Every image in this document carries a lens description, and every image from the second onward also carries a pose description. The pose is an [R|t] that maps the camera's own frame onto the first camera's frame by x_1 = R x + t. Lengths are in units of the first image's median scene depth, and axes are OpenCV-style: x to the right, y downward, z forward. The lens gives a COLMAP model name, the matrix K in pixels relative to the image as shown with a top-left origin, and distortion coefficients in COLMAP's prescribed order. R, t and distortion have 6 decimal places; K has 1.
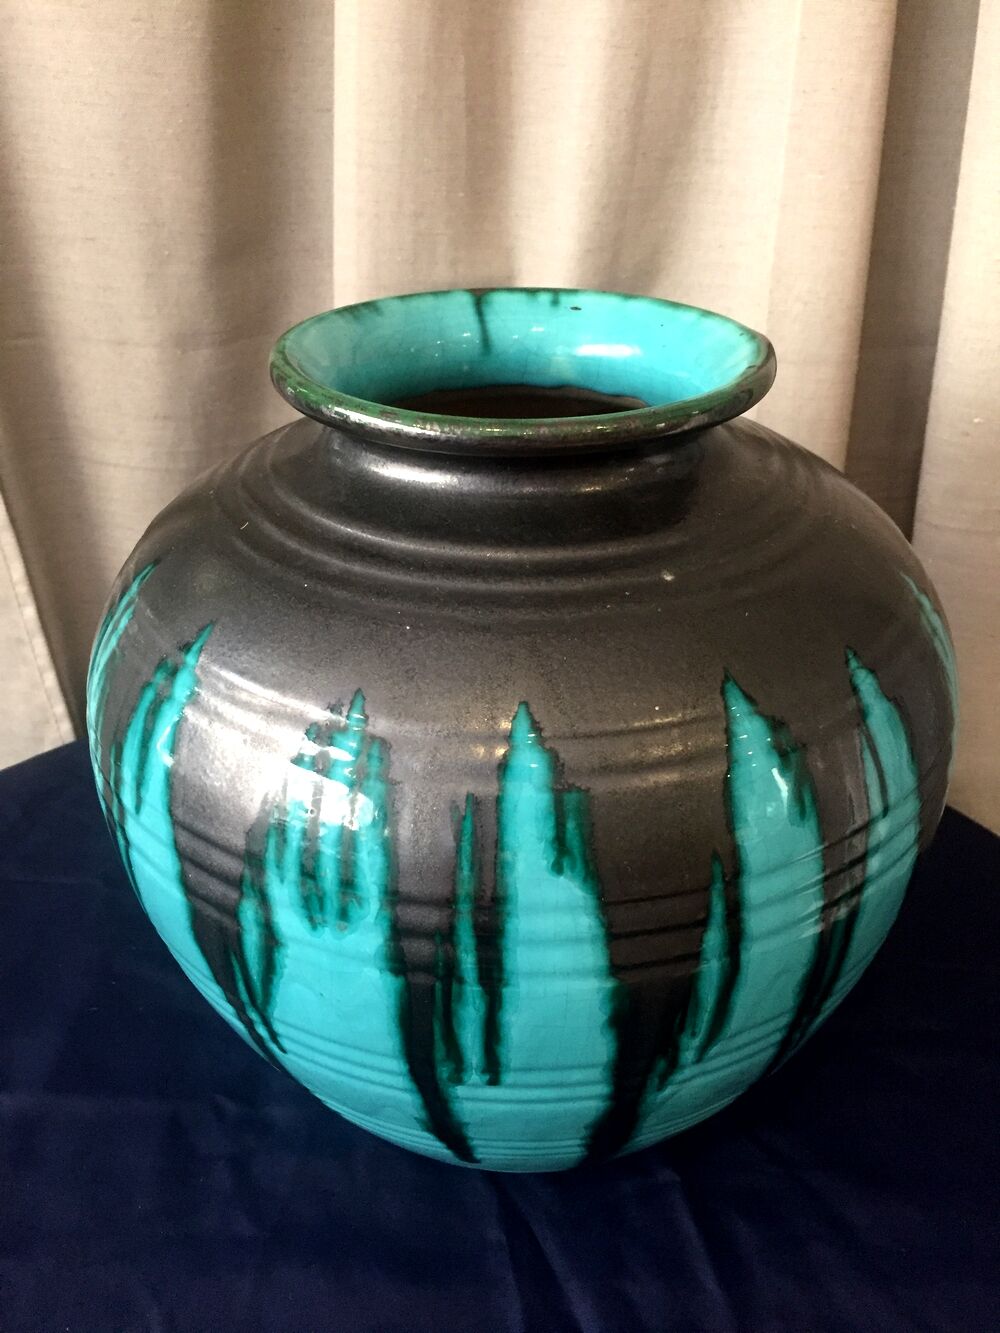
lens RADIAL K [[1176.6, 0, 495.8], [0, 1176.6, 670.6], [0, 0, 1]] dist [0.083796, -0.124618]
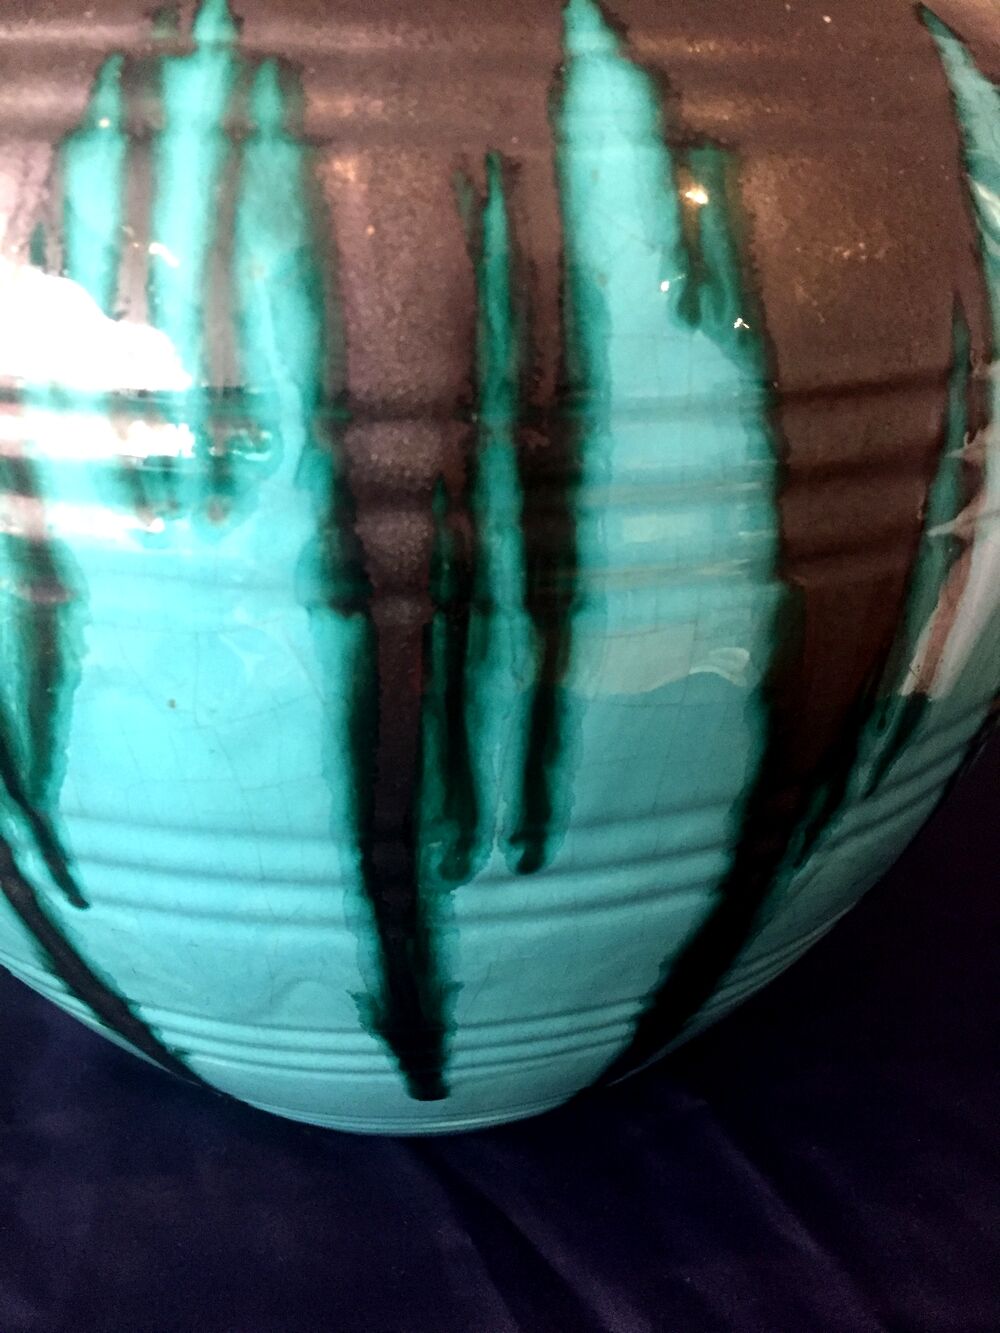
lens RADIAL K [[1176.6, 0, 503.4], [0, 1176.6, 659.5], [0, 0, 1]] dist [0.083796, -0.124618]
pose [[0.968365, -0.081523, 0.235847, -0.126908], [0.097848, 0.993490, -0.058343, 0.290432], [-0.229556, 0.079575, 0.970037, 0.506650]]
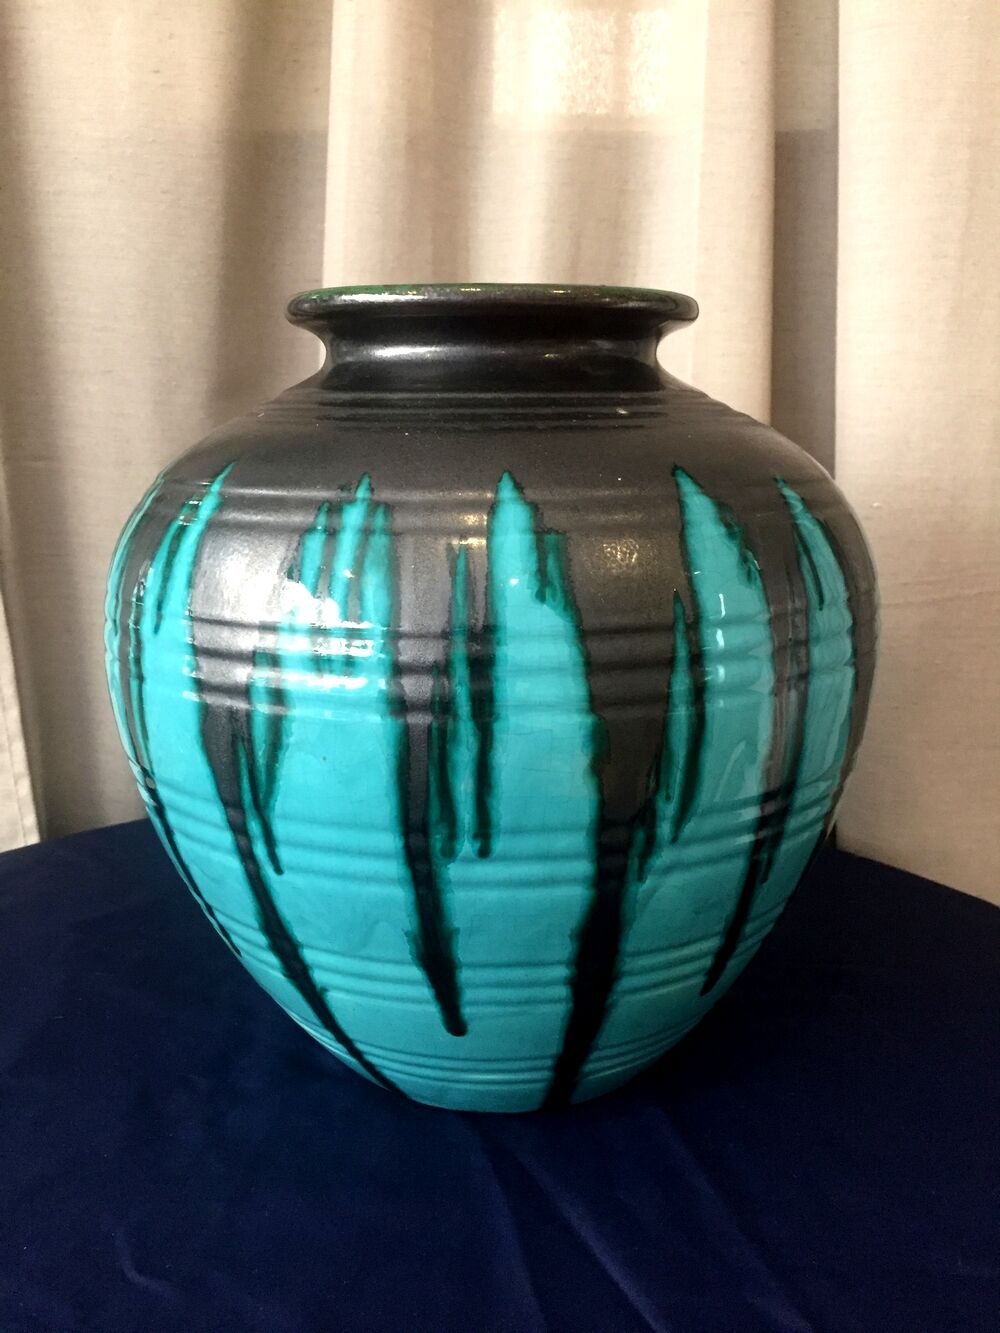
lens RADIAL K [[1176.6, 0, 494.4], [0, 1176.6, 665.6], [0, 0, 1]] dist [0.083796, -0.124618]
pose [[0.998783, -0.007911, 0.048683, -0.043313], [0.022556, 0.951053, -0.308204, 0.518038], [-0.043862, 0.308927, 0.950074, -0.055188]]
